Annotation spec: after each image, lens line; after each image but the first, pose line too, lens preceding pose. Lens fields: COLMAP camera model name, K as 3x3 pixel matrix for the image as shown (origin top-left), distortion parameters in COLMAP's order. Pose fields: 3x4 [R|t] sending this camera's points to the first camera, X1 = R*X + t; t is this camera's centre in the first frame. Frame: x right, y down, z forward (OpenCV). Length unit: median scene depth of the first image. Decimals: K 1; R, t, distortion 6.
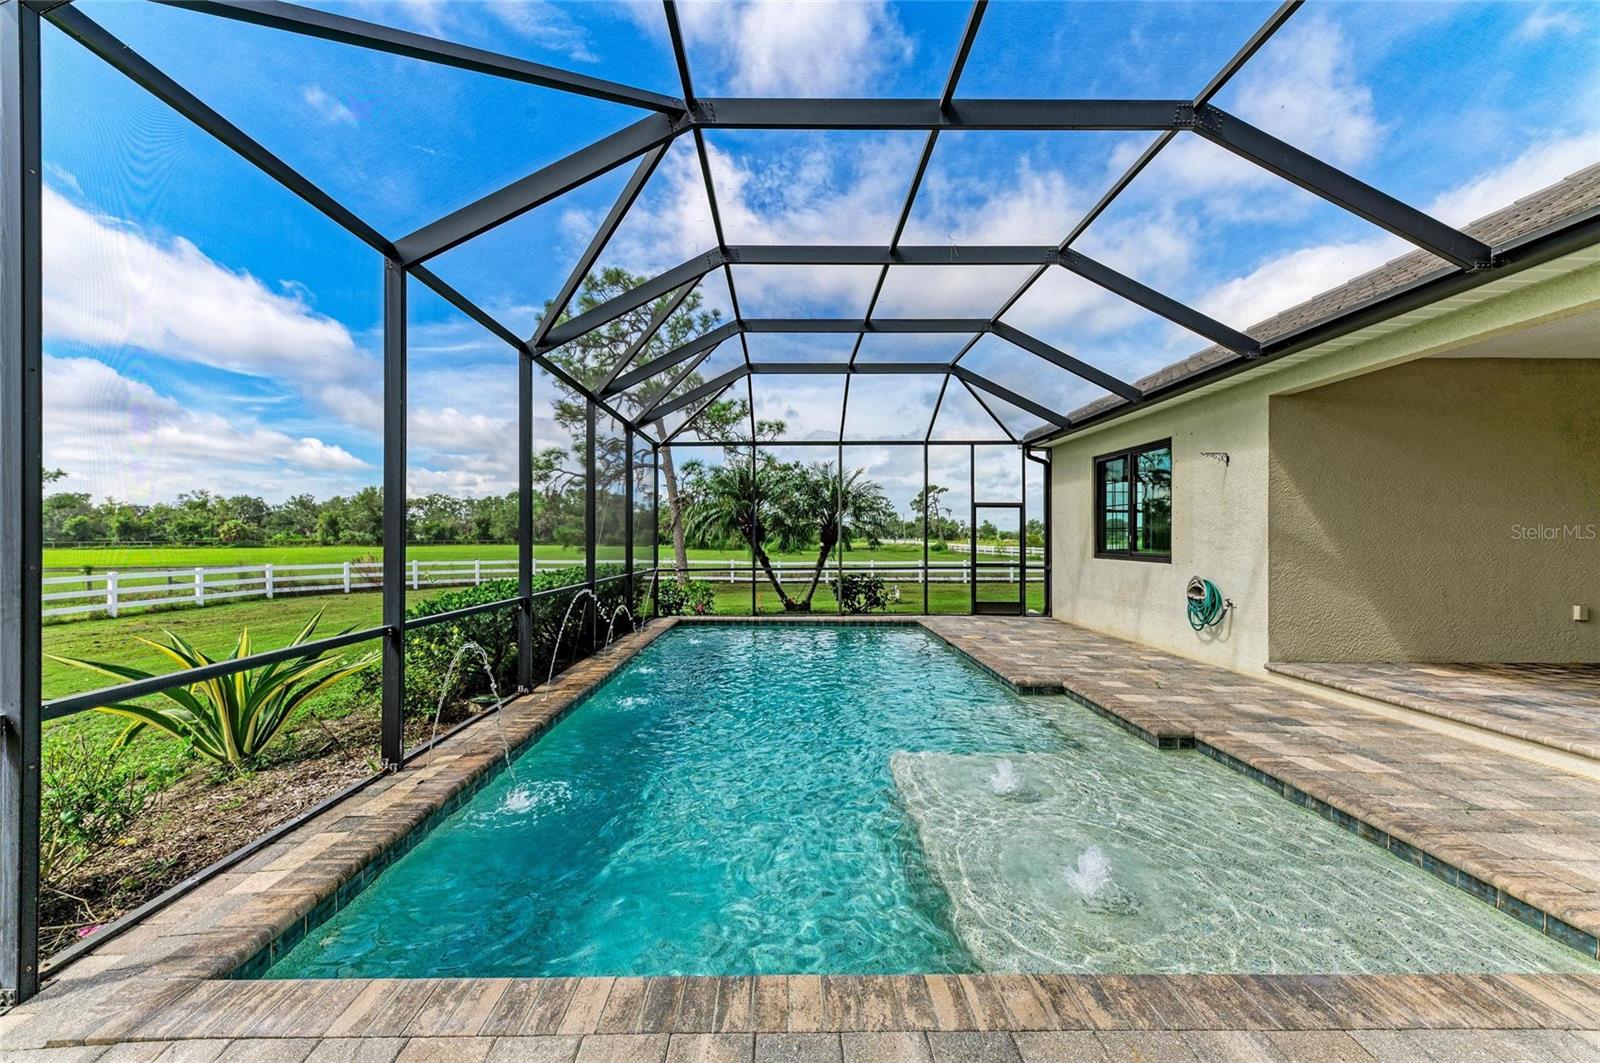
lens RADIAL K [[659.2, 0, 821.2], [0, 659.2, 533.3], [0, 0, 1]] dist [0.019785, -0.000111]
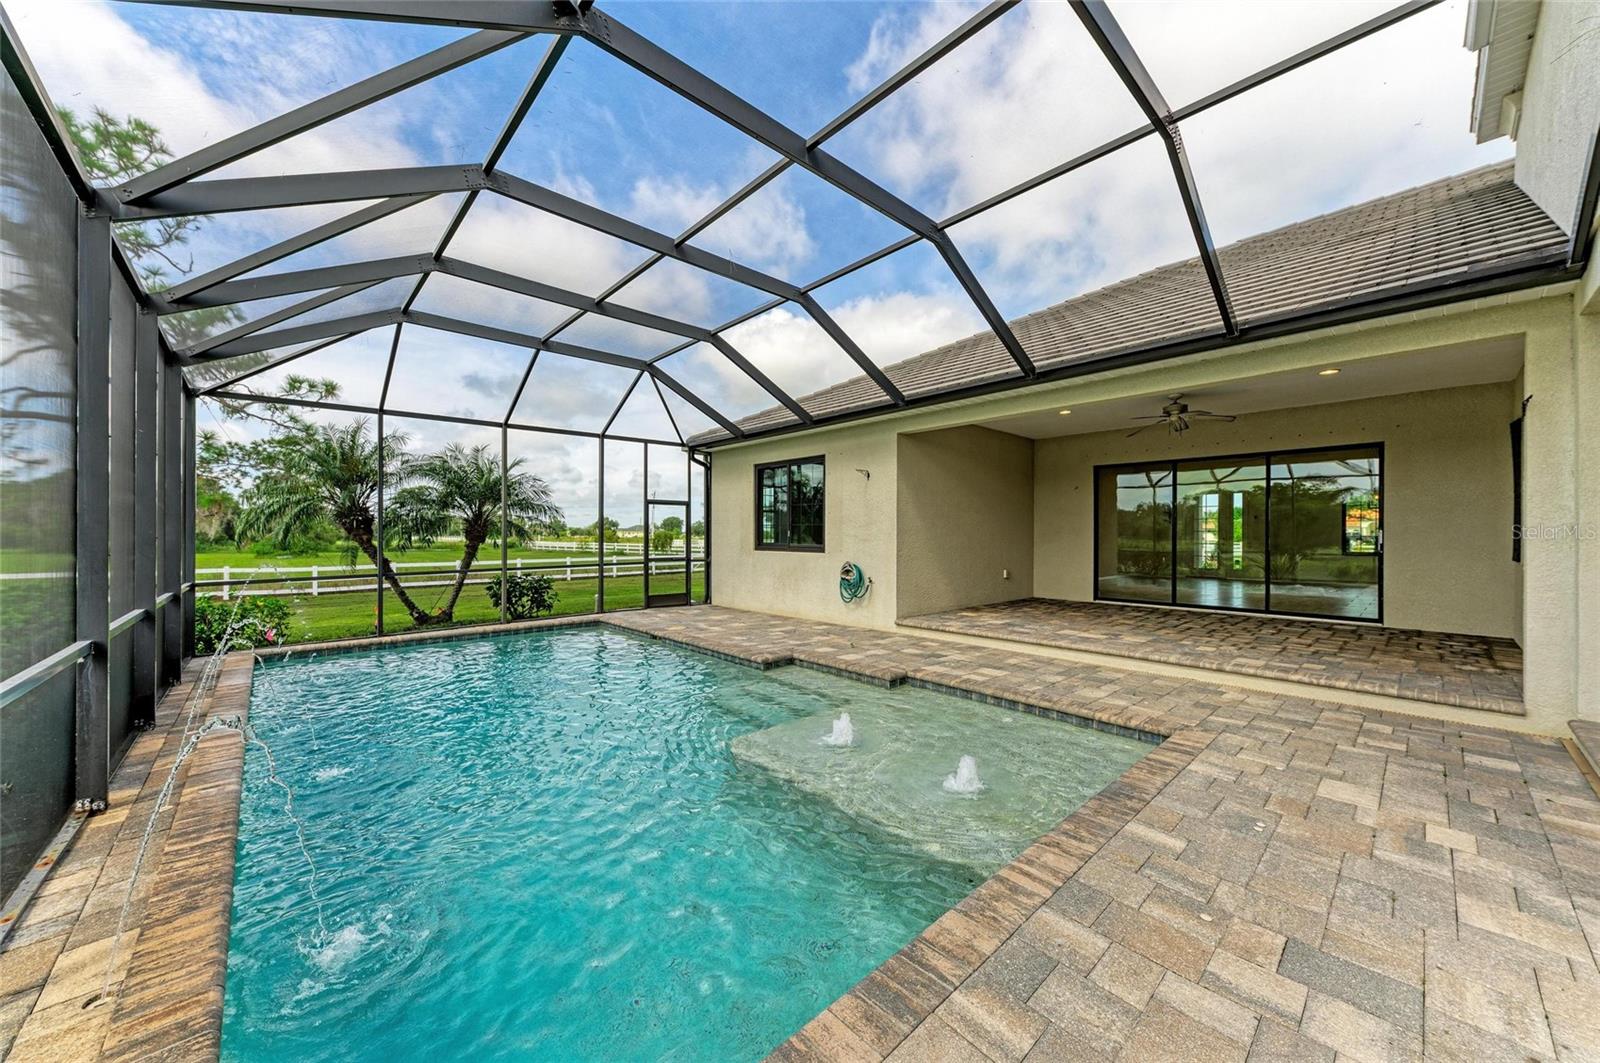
lens RADIAL K [[602.8, 0, 885.5], [0, 602.8, 532.3], [0, 0, 1]] dist [0.012212, -0.000060]
pose [[0.693800, -0.002812, 0.720163, -0.204532], [-0.000517, 0.999990, 0.004403, 0.000912], [-0.720168, -0.003427, 0.693791, 0.086845]]
